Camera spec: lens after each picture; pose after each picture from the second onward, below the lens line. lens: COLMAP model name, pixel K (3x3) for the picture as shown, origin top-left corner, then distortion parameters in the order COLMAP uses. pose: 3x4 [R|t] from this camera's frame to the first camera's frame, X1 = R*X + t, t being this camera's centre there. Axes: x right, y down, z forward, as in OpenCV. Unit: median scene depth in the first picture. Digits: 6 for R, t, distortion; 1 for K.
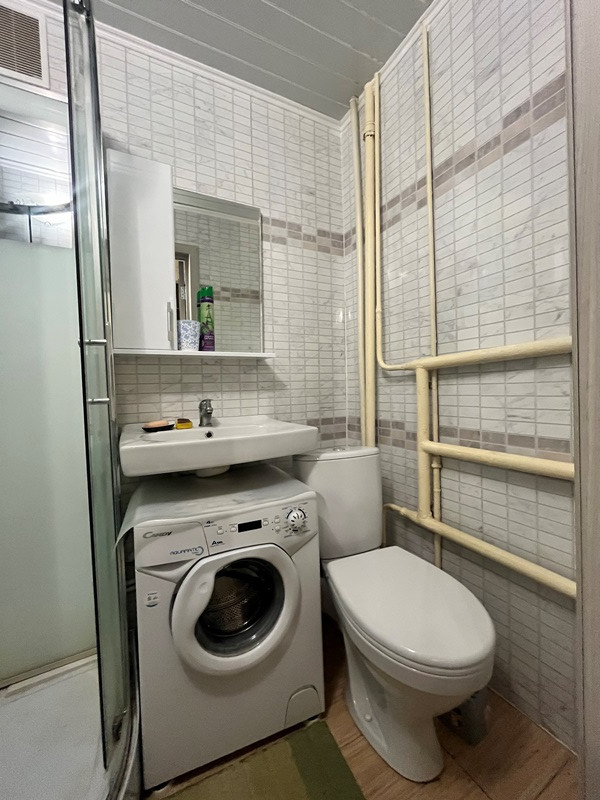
lens RADIAL K [[325.0, 0, 297.2], [0, 325.0, 395.3], [0, 0, 1]] dist [-0.003871, 0.000469]
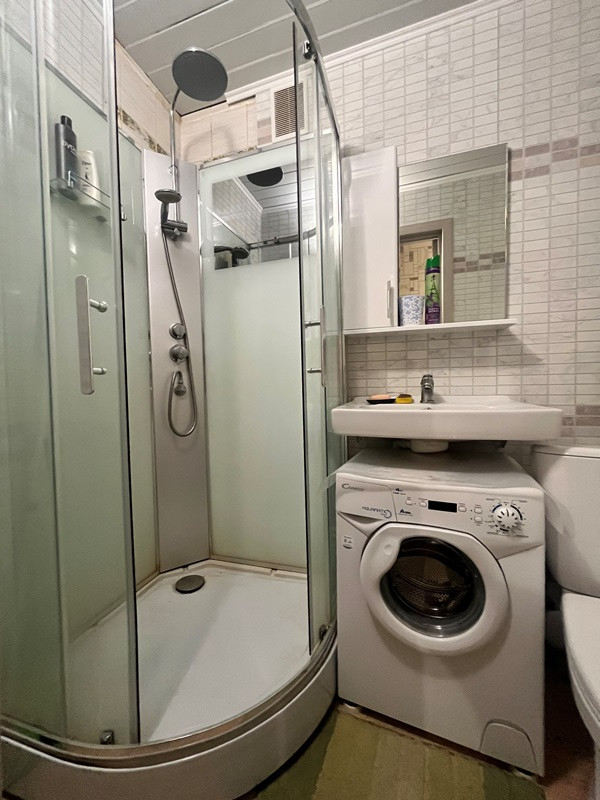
lens RADIAL K [[325.0, 0, 296.9], [0, 325.0, 394.7], [0, 0, 1]] dist [-0.003871, 0.000469]
pose [[0.689596, 0.038066, -0.723193, 0.171256], [-0.014683, 0.999147, 0.038590, 0.043969], [0.724045, -0.015993, 0.689567, 0.056401]]
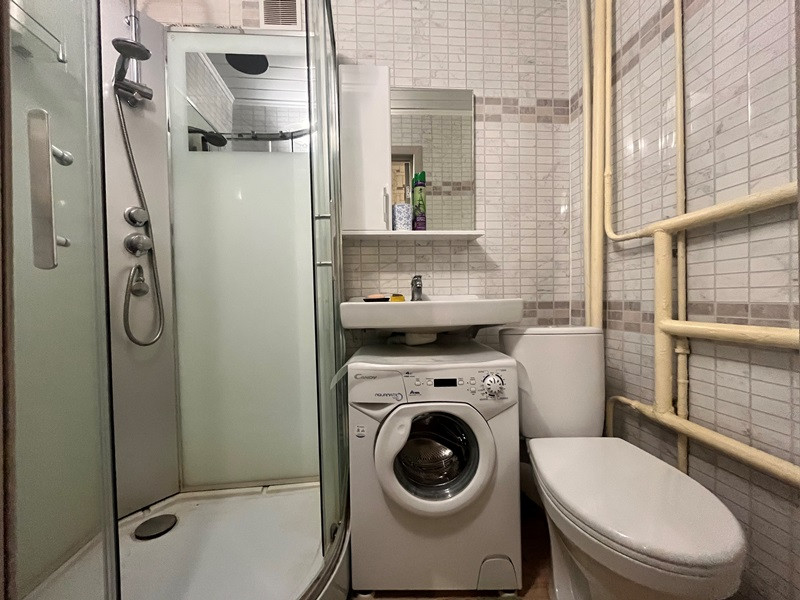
lens RADIAL K [[325.0, 0, 395.4], [0, 325.0, 301.9], [0, 0, 1]] dist [-0.003871, 0.000469]
pose [[0.919912, 0.015695, -0.391812, 0.087999], [-0.014946, 0.999876, 0.004961, 0.104913], [0.391841, 0.001292, 0.920032, -0.027294]]
